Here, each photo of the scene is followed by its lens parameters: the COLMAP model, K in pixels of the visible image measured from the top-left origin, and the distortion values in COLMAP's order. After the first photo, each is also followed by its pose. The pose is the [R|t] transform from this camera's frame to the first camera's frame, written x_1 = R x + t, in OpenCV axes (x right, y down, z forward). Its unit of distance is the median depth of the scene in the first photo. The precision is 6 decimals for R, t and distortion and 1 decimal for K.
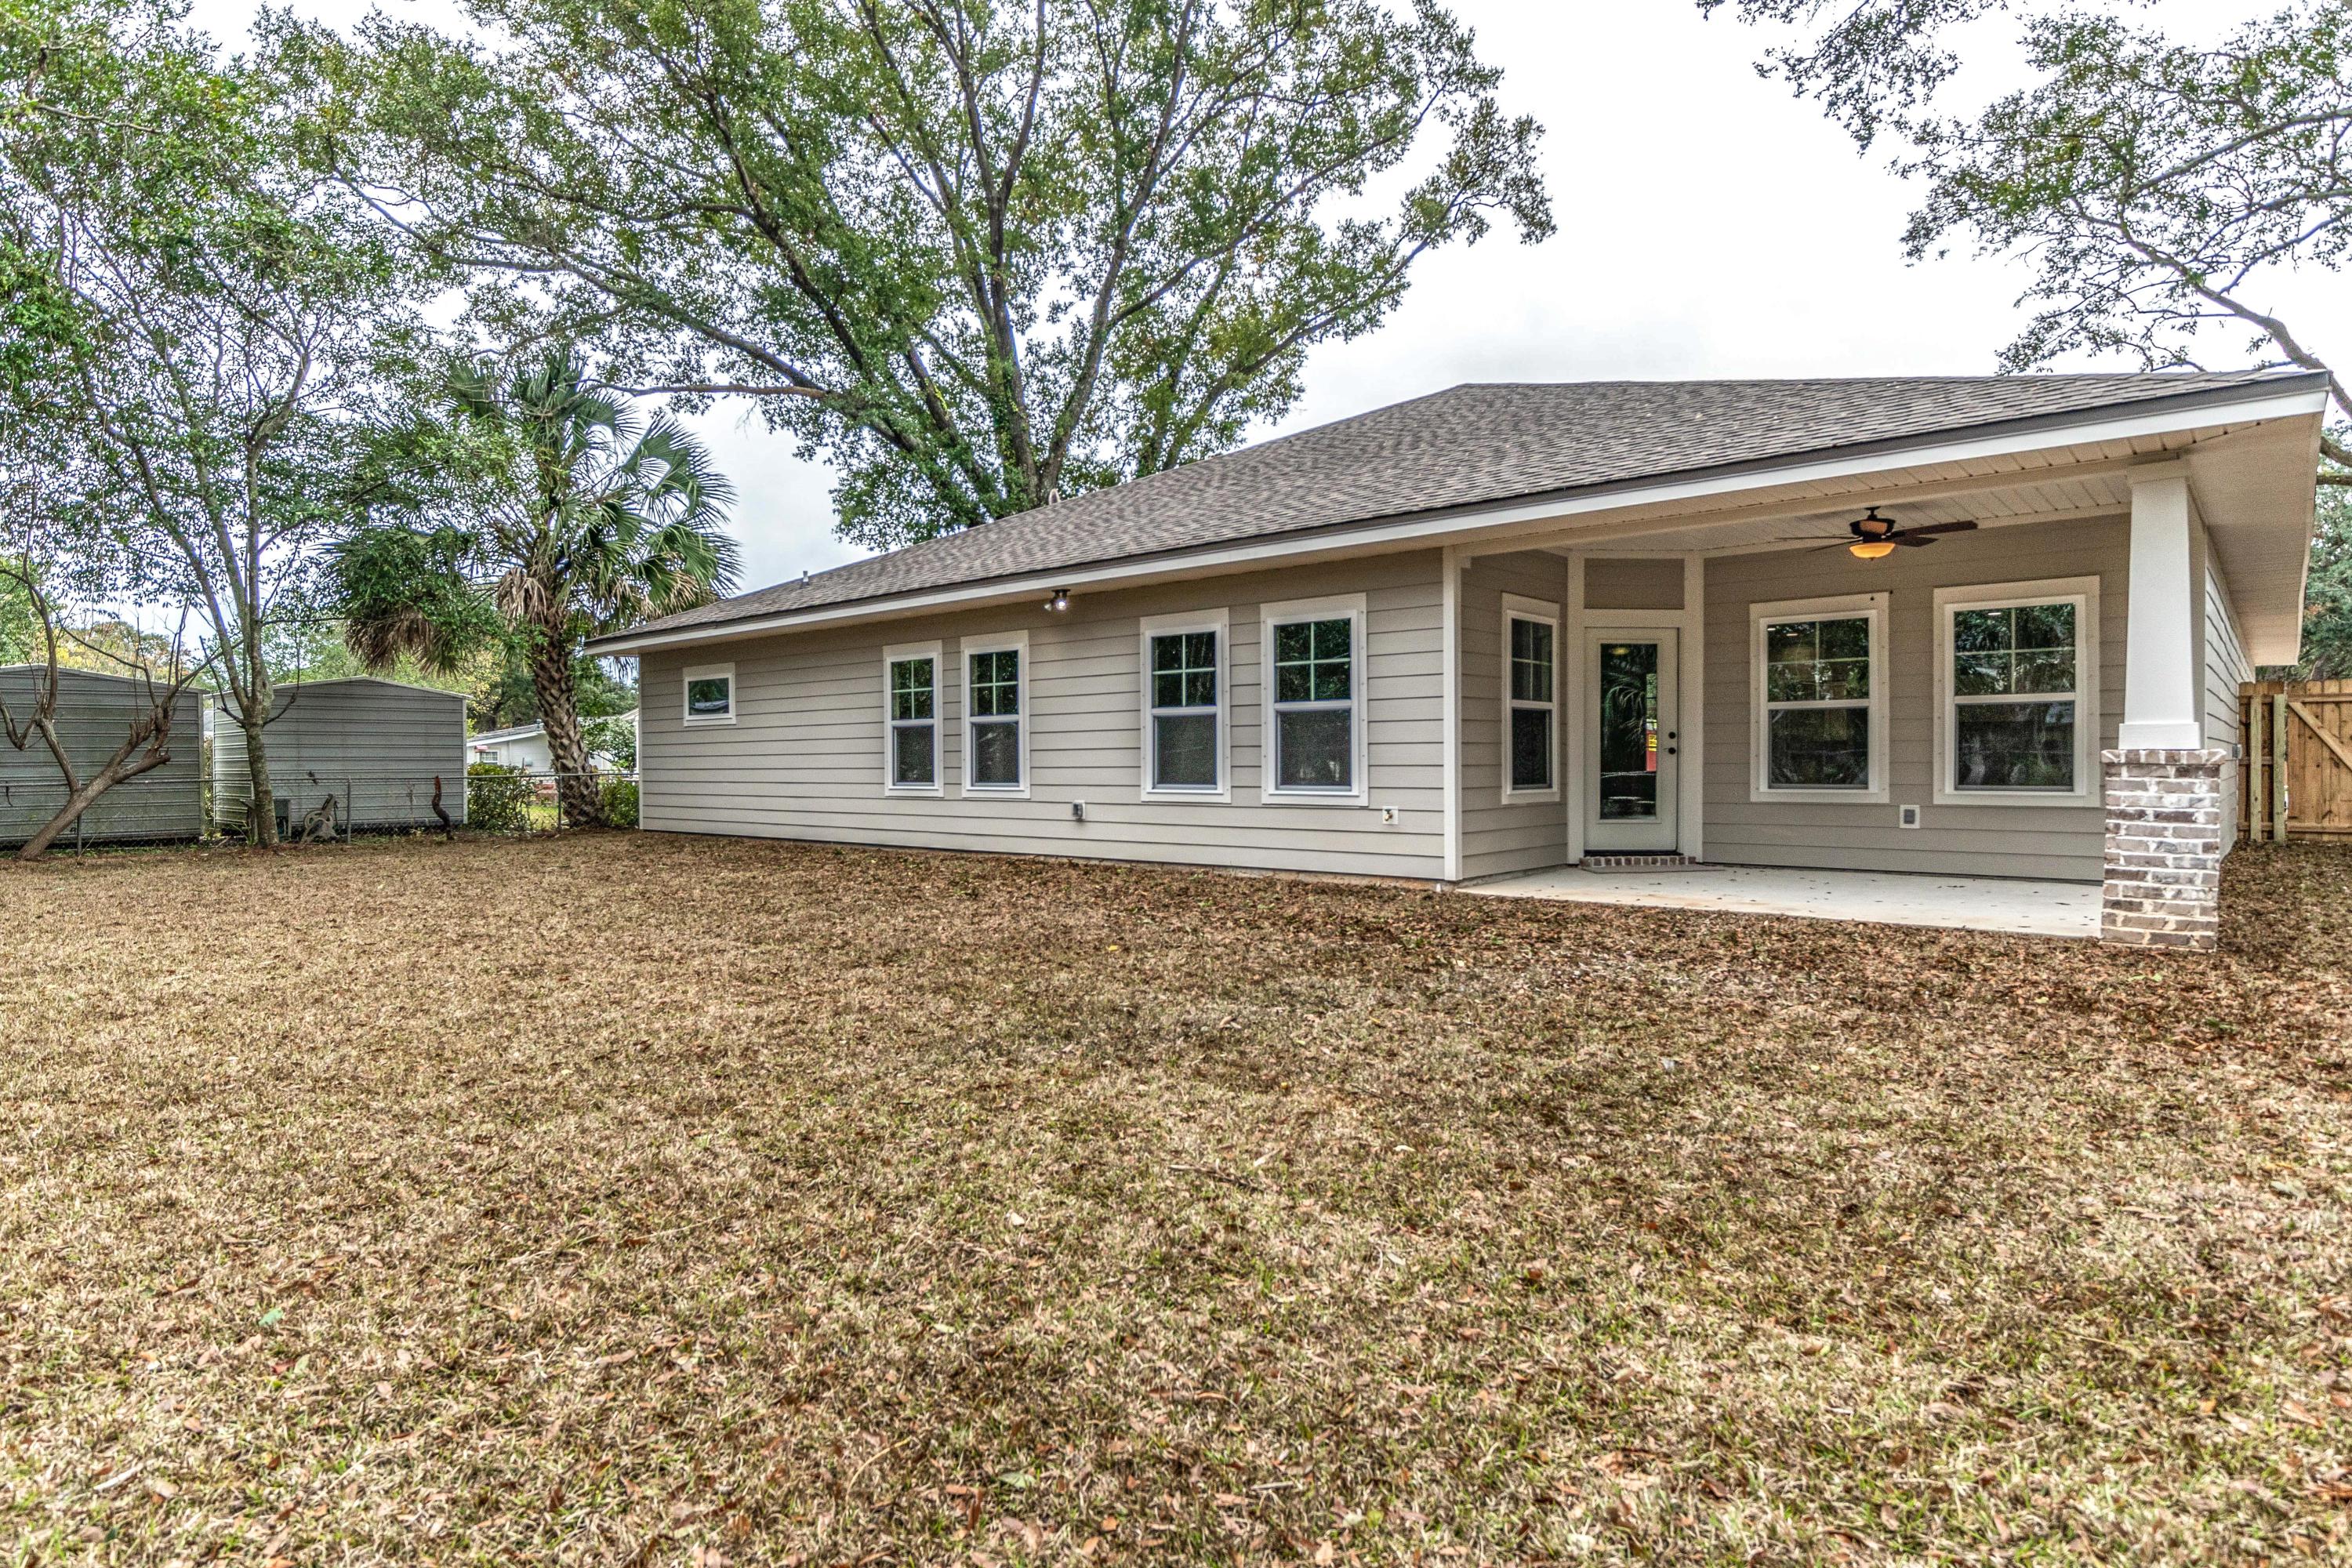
lens RADIAL K [[1263.0, 0, 1150.7], [0, 1263.0, 767.5], [0, 0, 1]] dist [-0.003269, -0.000835]
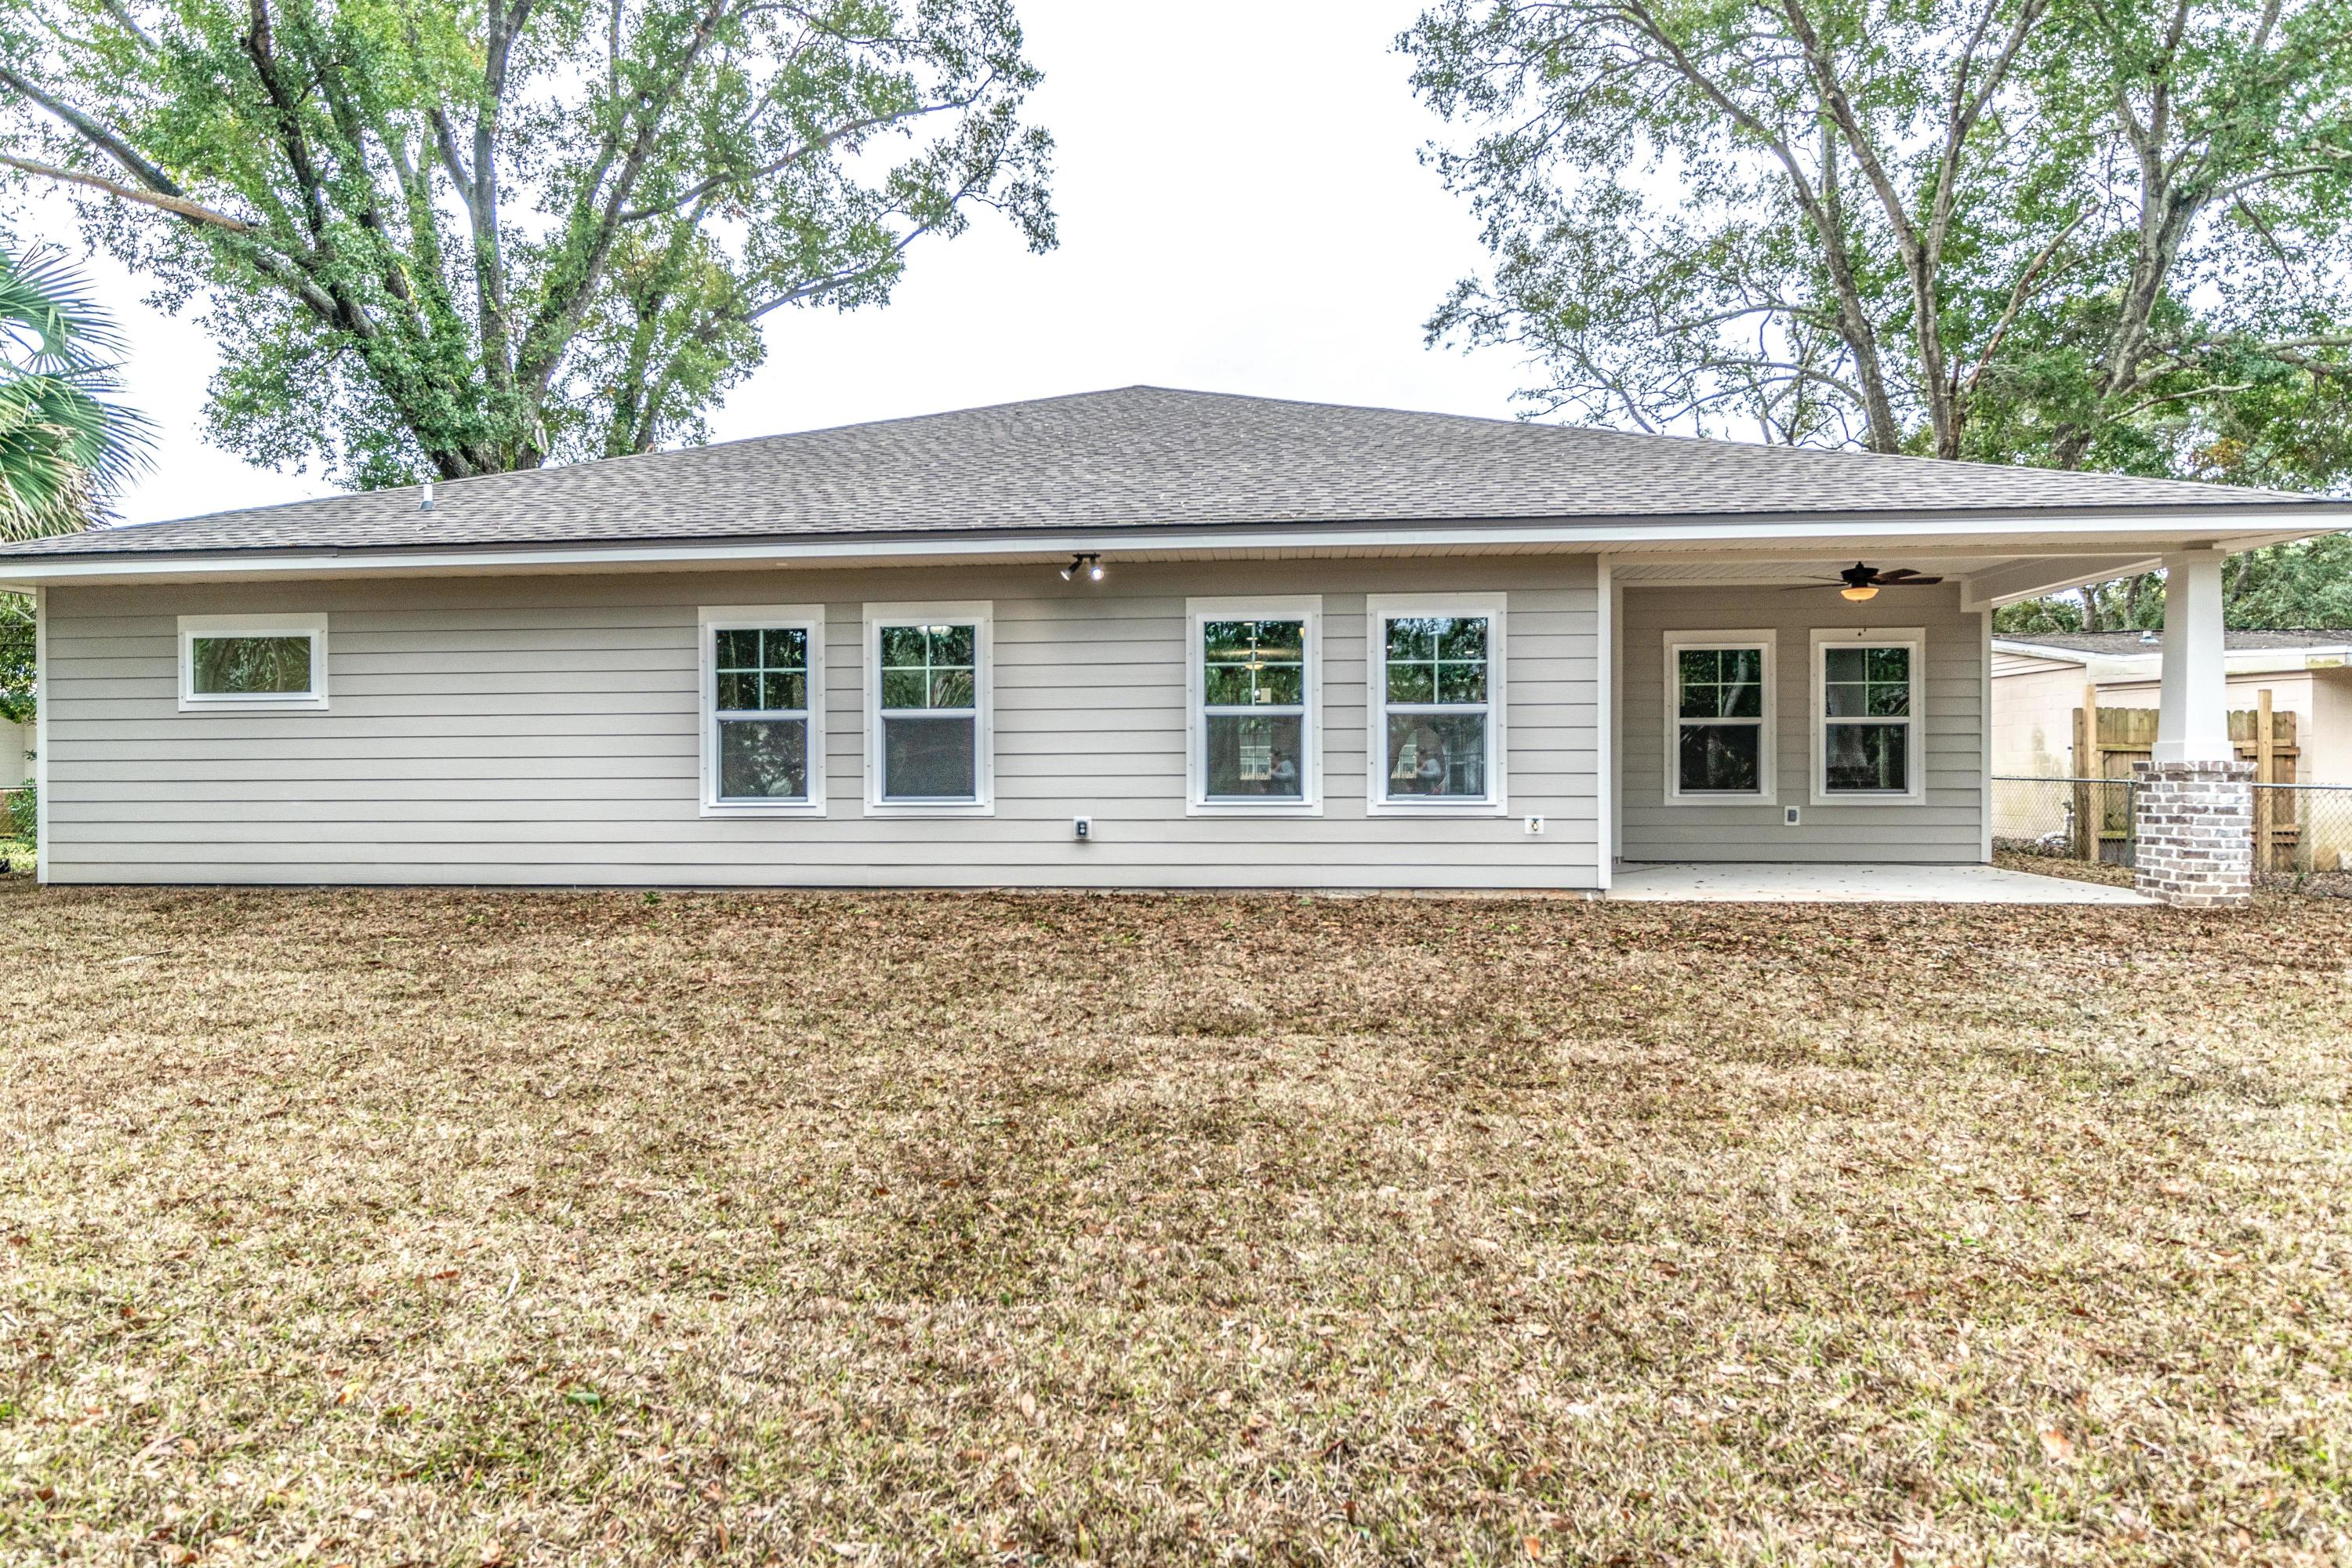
lens RADIAL K [[1263.0, 0, 1150.7], [0, 1263.0, 767.5], [0, 0, 1]] dist [-0.003269, -0.000835]
pose [[0.803761, 0.002746, 0.594947, -0.504942], [0.001277, 0.999979, -0.006340, -0.000341], [-0.594952, 0.005856, 0.803740, 0.320321]]
